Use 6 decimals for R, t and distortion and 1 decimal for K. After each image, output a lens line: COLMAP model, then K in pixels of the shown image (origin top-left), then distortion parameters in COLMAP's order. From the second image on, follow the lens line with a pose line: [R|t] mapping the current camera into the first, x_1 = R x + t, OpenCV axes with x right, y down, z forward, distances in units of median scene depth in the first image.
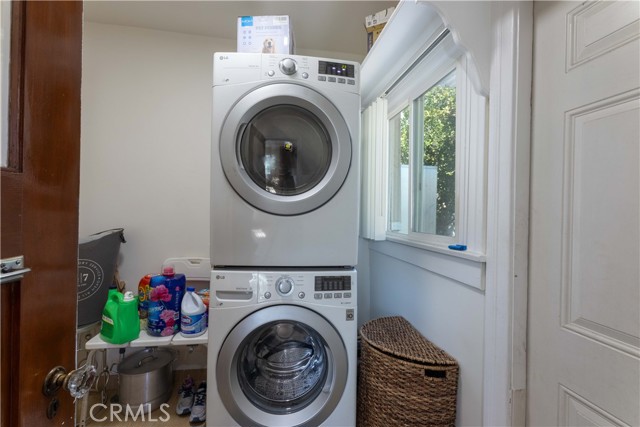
lens RADIAL K [[256.6, 0, 321.4], [0, 256.6, 213.7], [0, 0, 1]] dist [-0.001980, -0.000977]
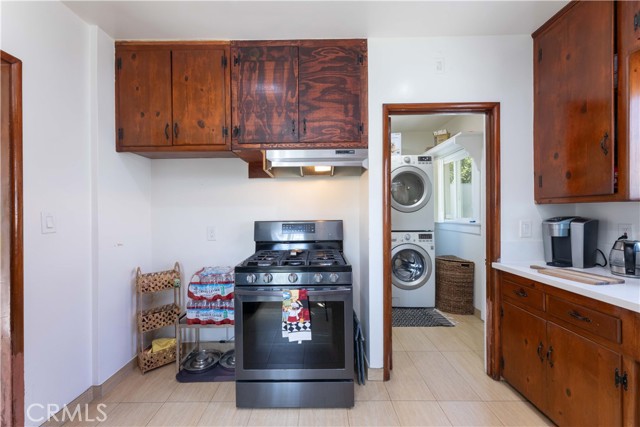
lens RADIAL K [[256.6, 0, 319.0], [0, 256.6, 216.1], [0, 0, 1]] dist [-0.001980, -0.000977]
pose [[0.987882, -0.030048, -0.152272, -0.672297], [0.031440, 0.999483, 0.006743, -0.002853], [0.151991, -0.011449, 0.988316, -1.939360]]
